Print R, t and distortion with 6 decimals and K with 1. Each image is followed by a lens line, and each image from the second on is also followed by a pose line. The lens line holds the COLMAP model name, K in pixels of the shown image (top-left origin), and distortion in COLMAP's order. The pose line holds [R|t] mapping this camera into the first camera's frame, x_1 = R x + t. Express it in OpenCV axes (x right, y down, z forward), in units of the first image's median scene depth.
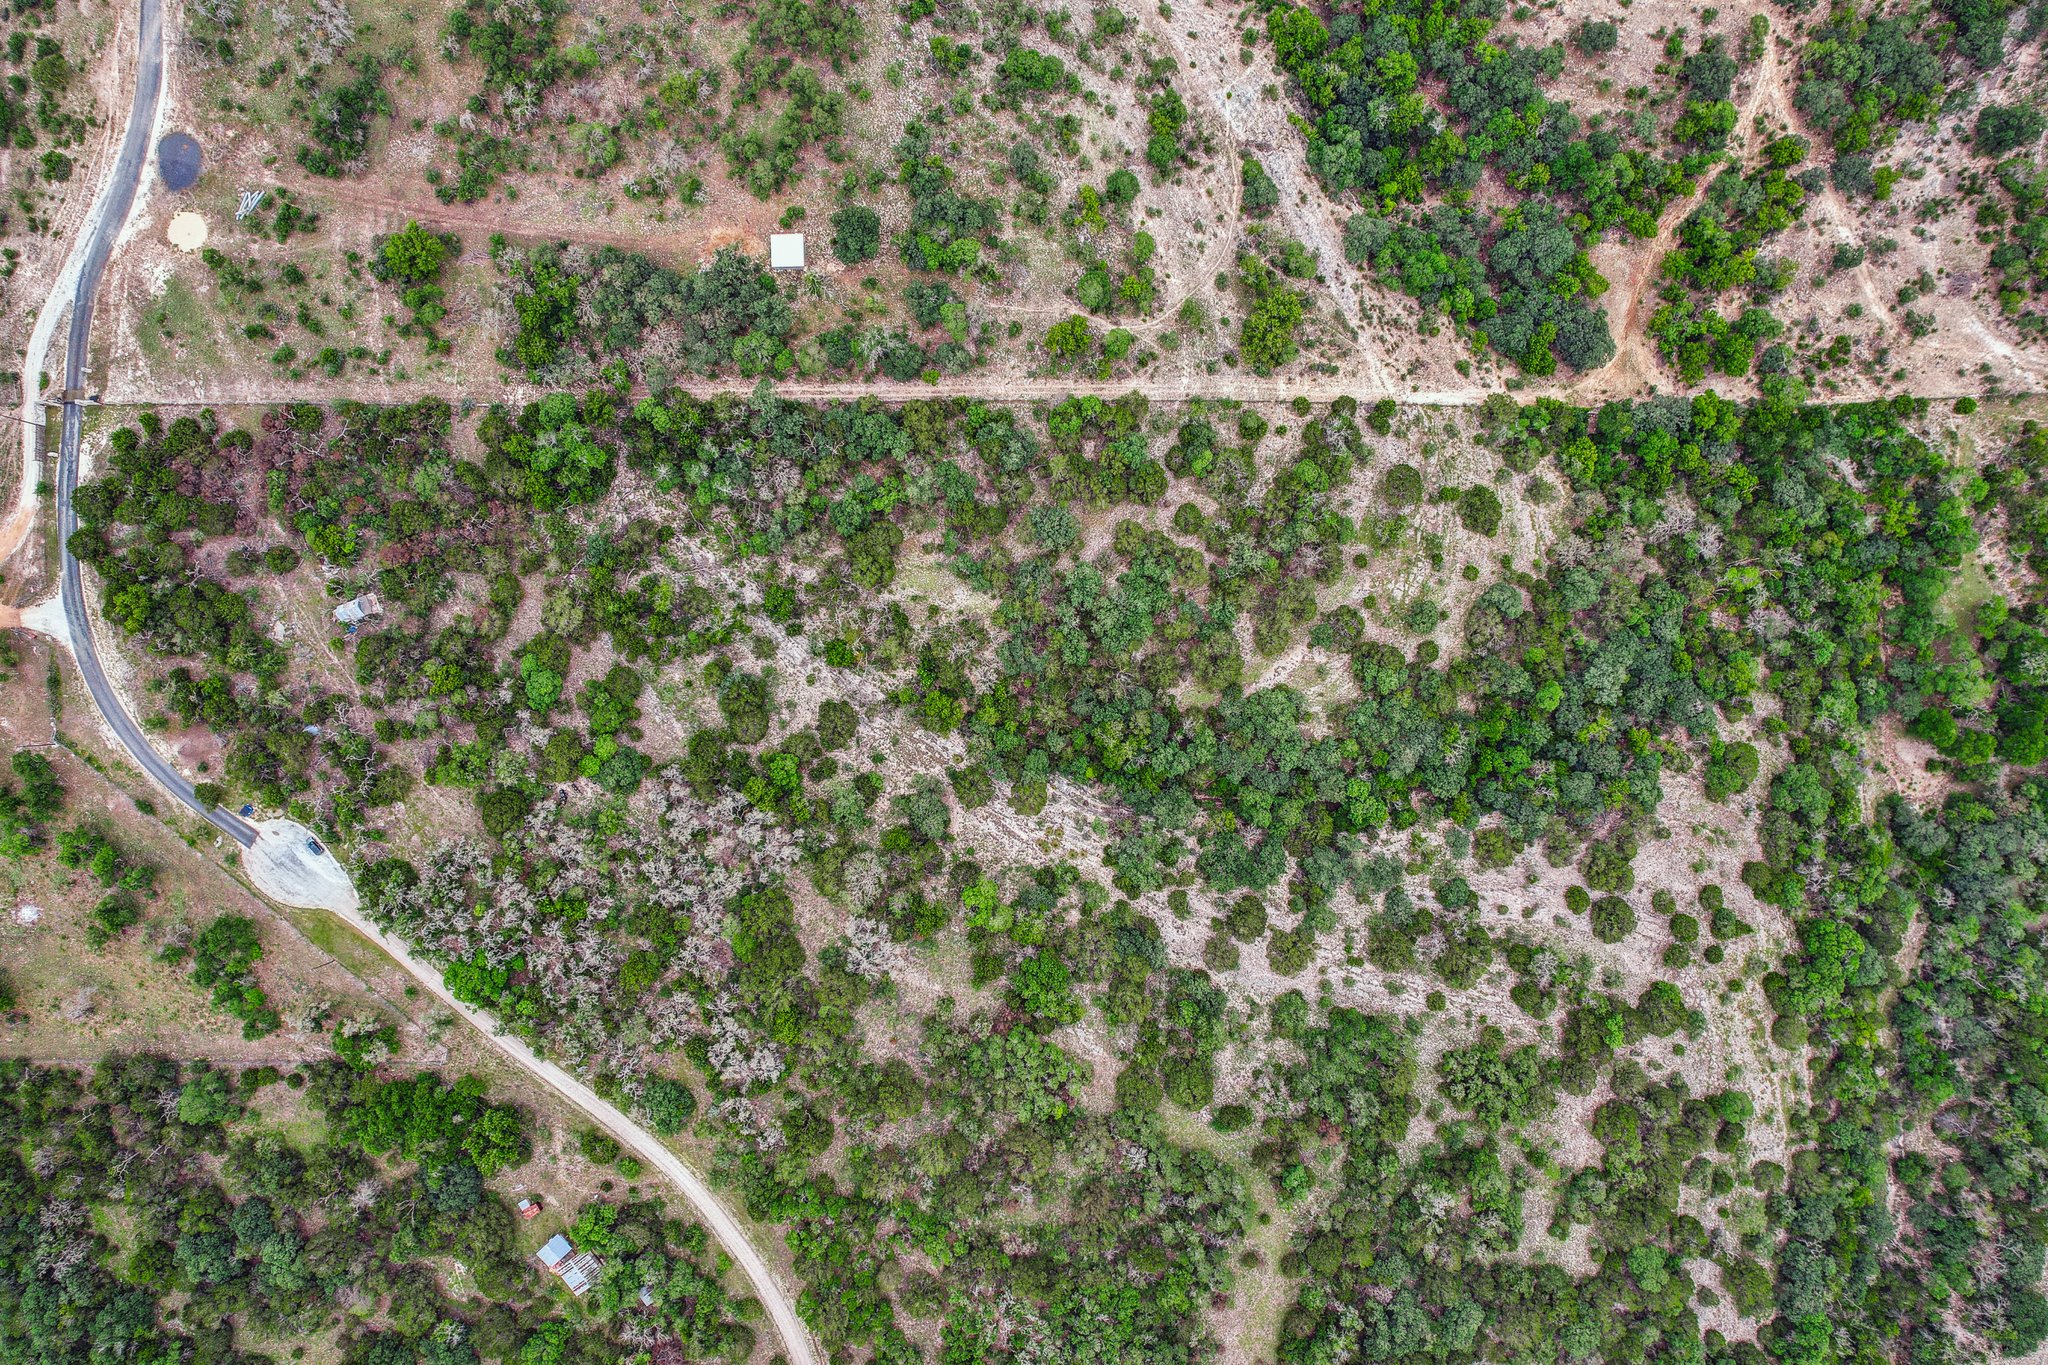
lens RADIAL K [[1300.7, 0, 1030.0], [0, 1300.7, 680.7], [0, 0, 1]] dist [-0.085159, 0.077068]
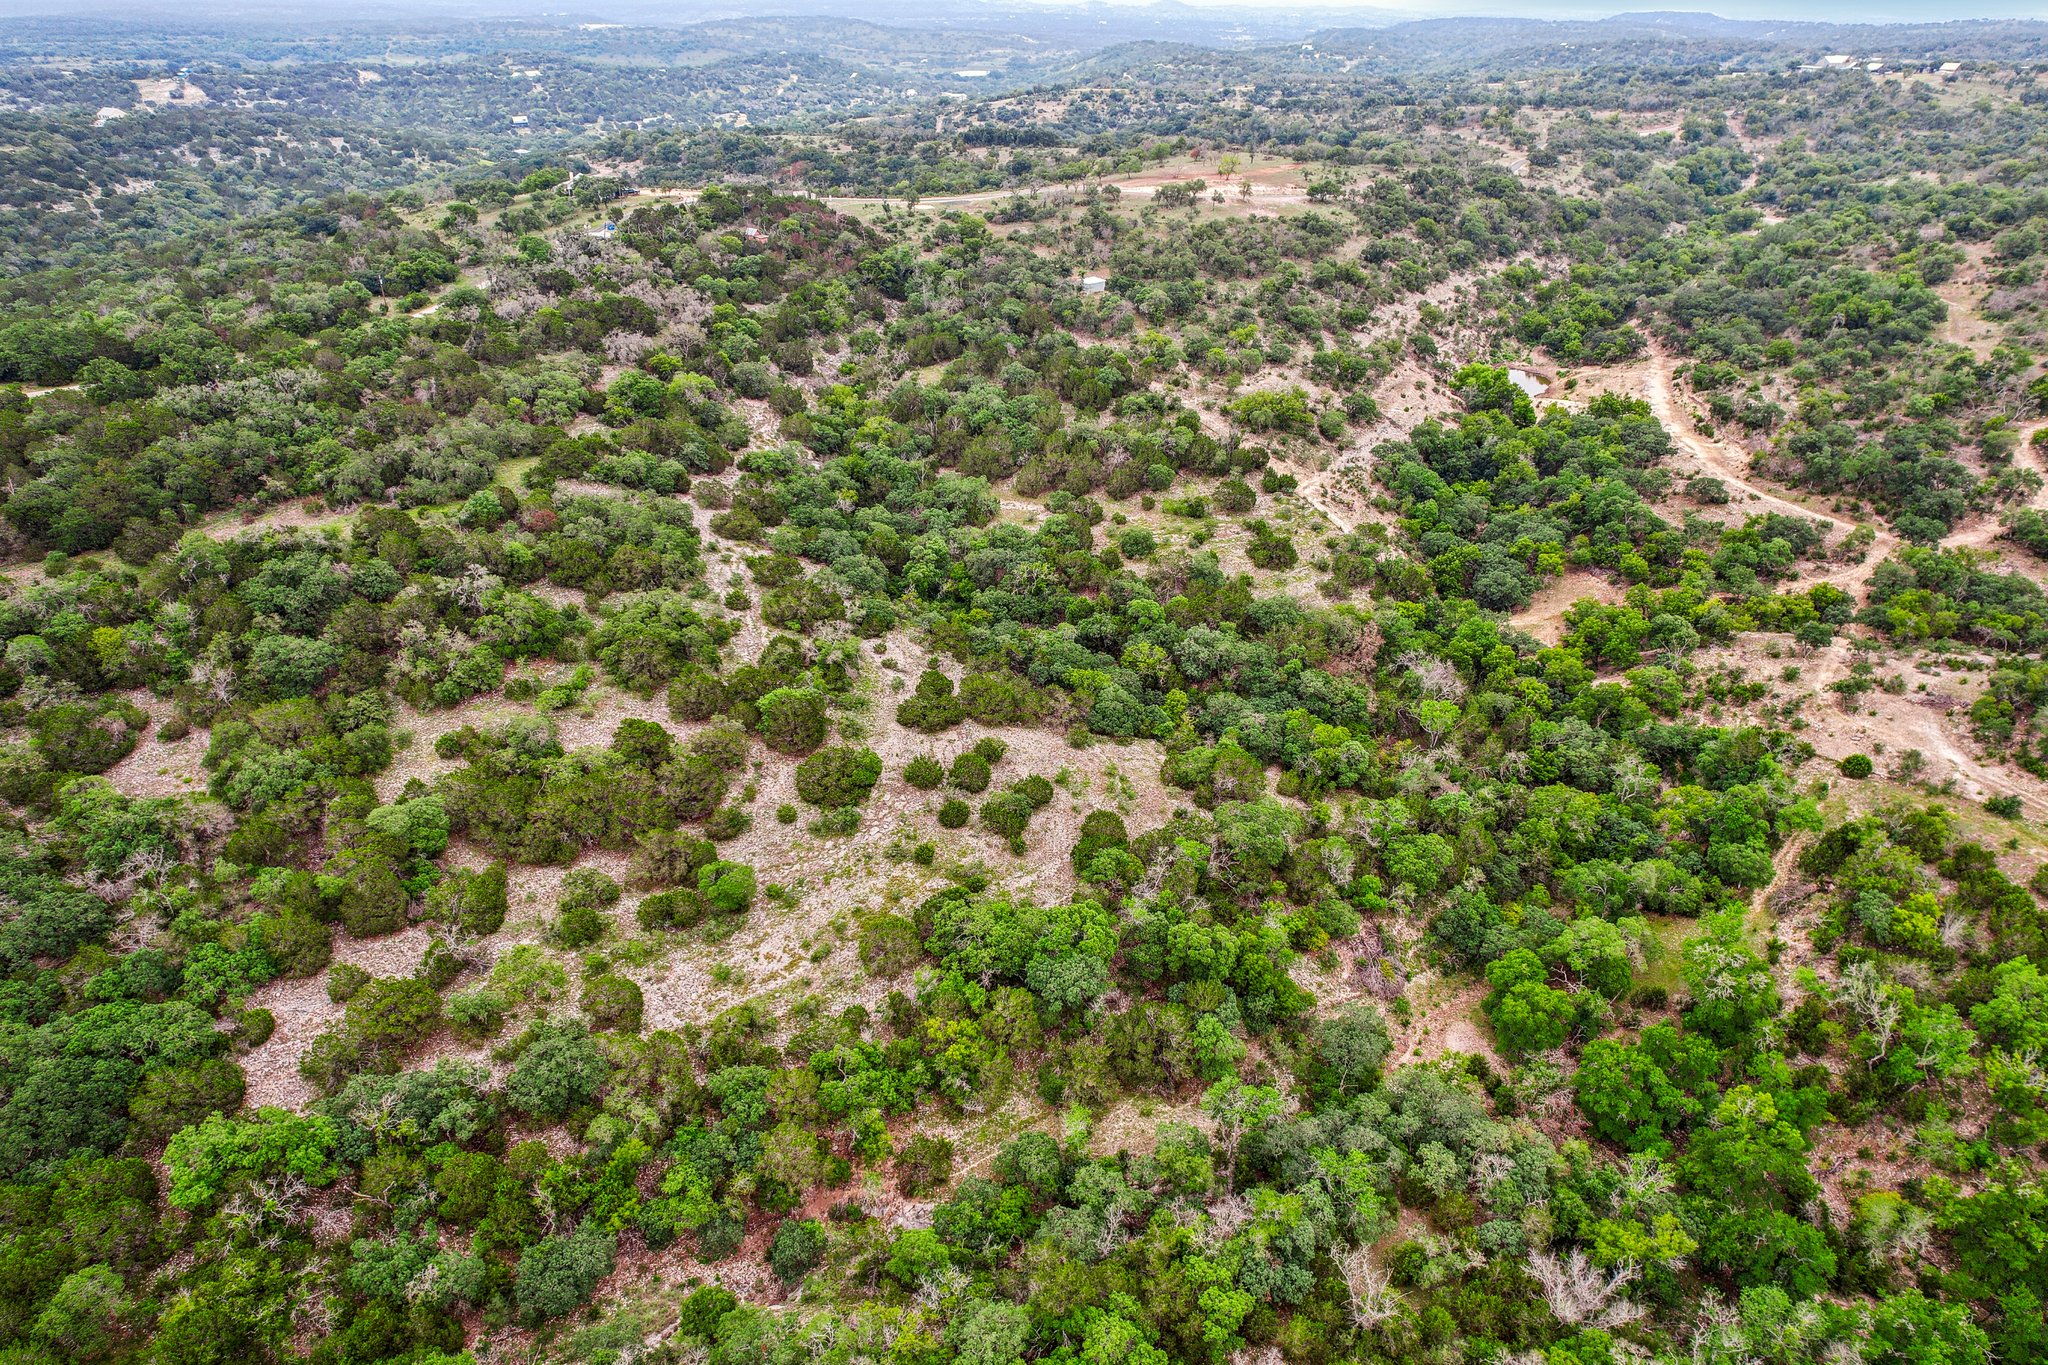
lens RADIAL K [[1320.8, 0, 1059.5], [0, 1320.8, 682.3], [0, 0, 1]] dist [-0.086620, 0.078014]
pose [[0.513639, 0.411144, -0.753084, 1.032036], [-0.857896, 0.231992, -0.458470, 0.455639], [-0.013787, 0.881556, 0.471879, 0.652298]]
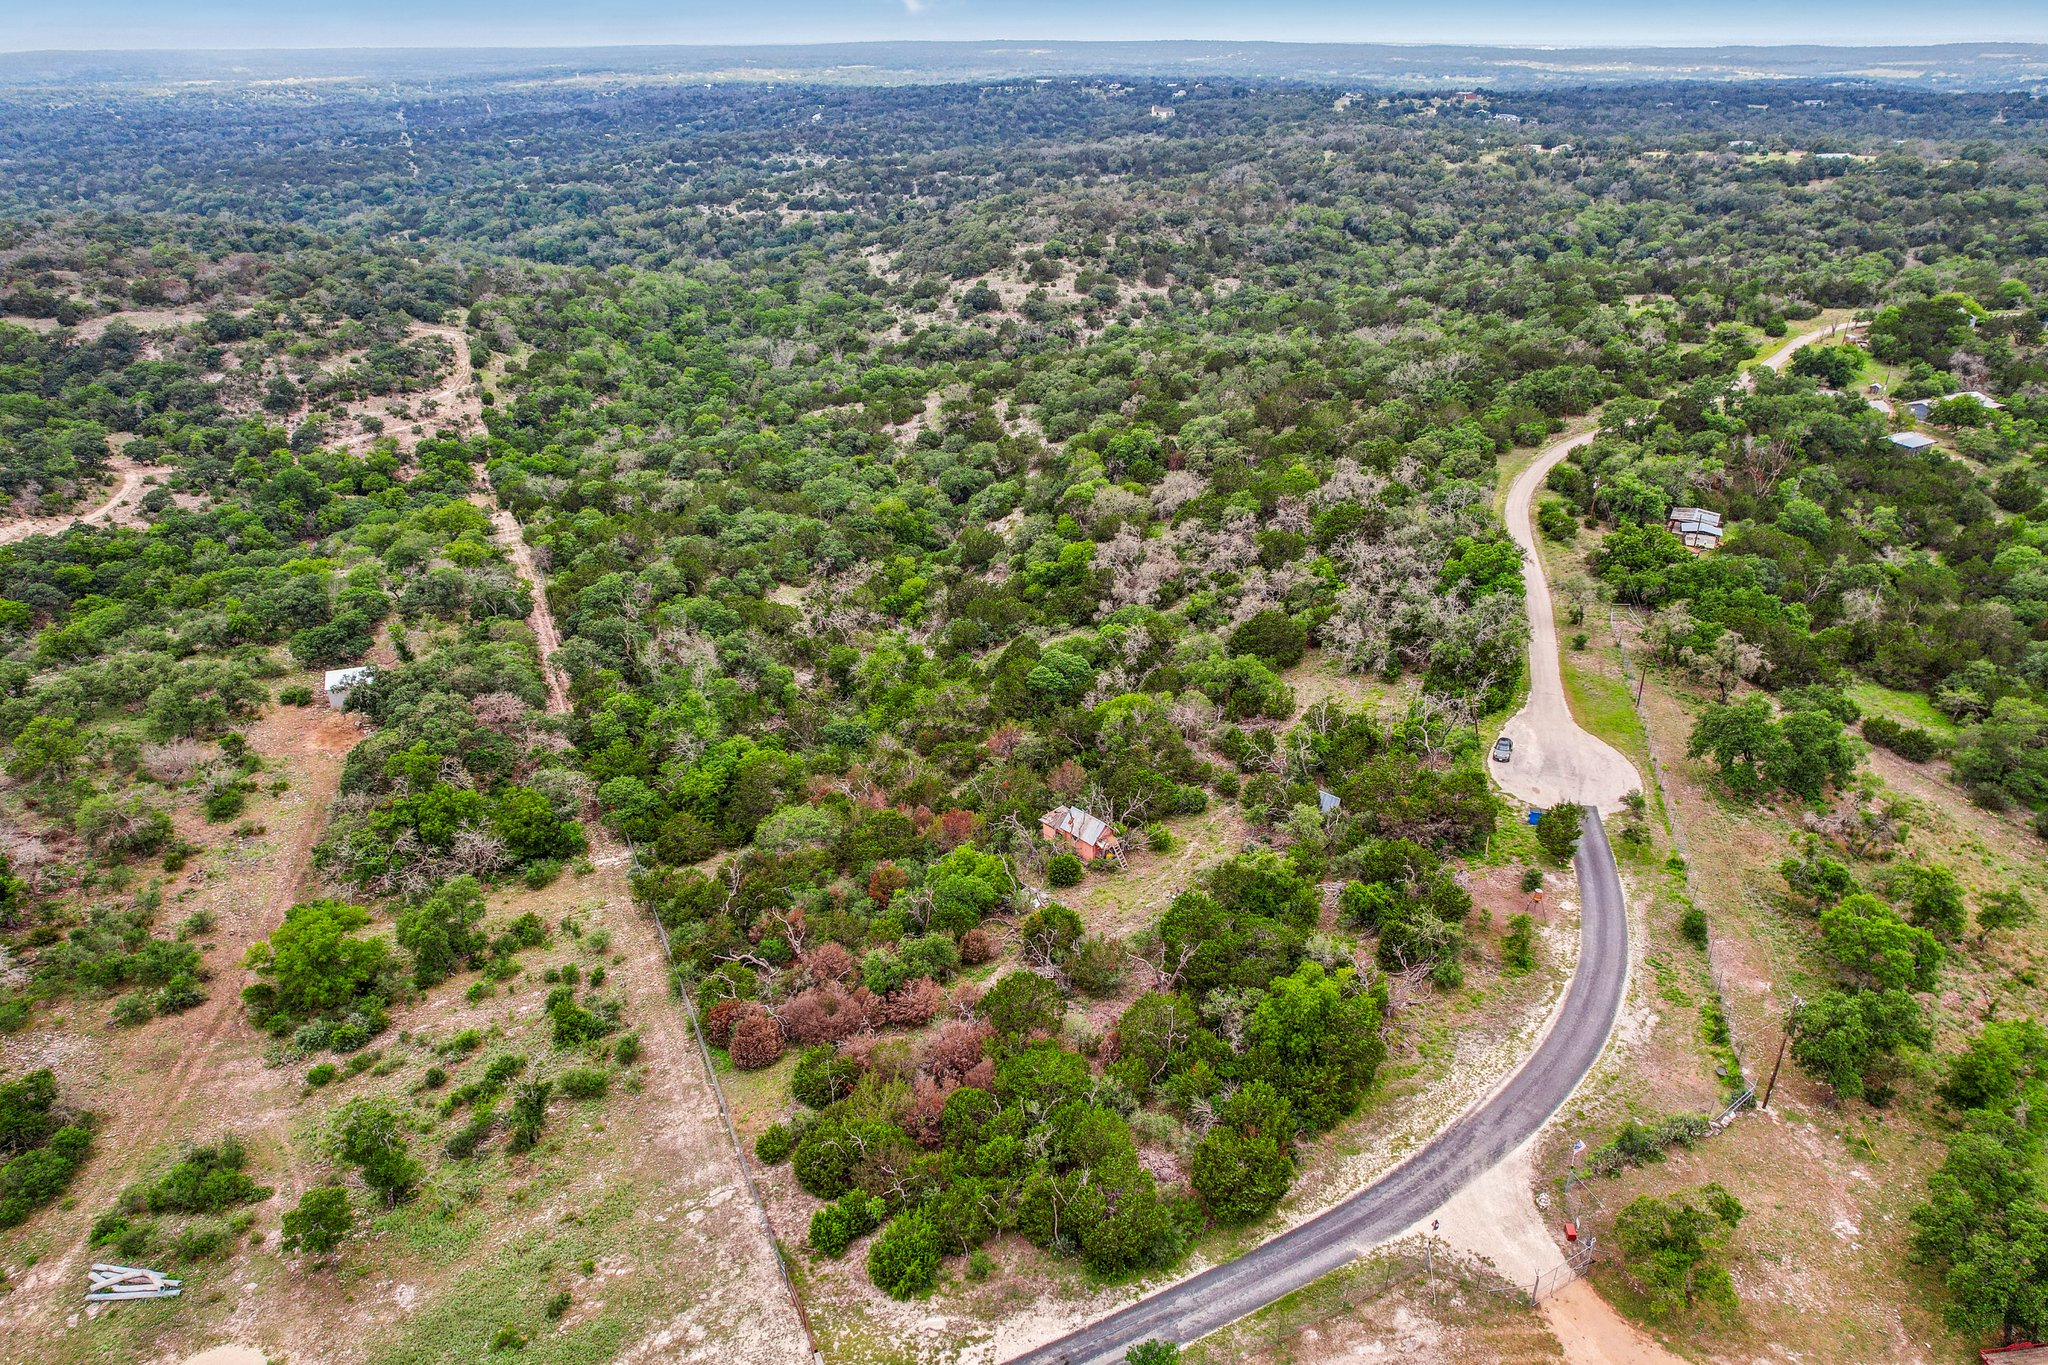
lens RADIAL K [[1311.4, 0, 1024.0], [0, 1311.4, 682.5], [0, 0, 1]] dist [-0.083352, 0.076665]
pose [[-0.388570, -0.418722, 0.820784, -0.825737], [0.921263, -0.192976, 0.337691, -0.216769], [0.016993, 0.887374, 0.460738, 0.634886]]
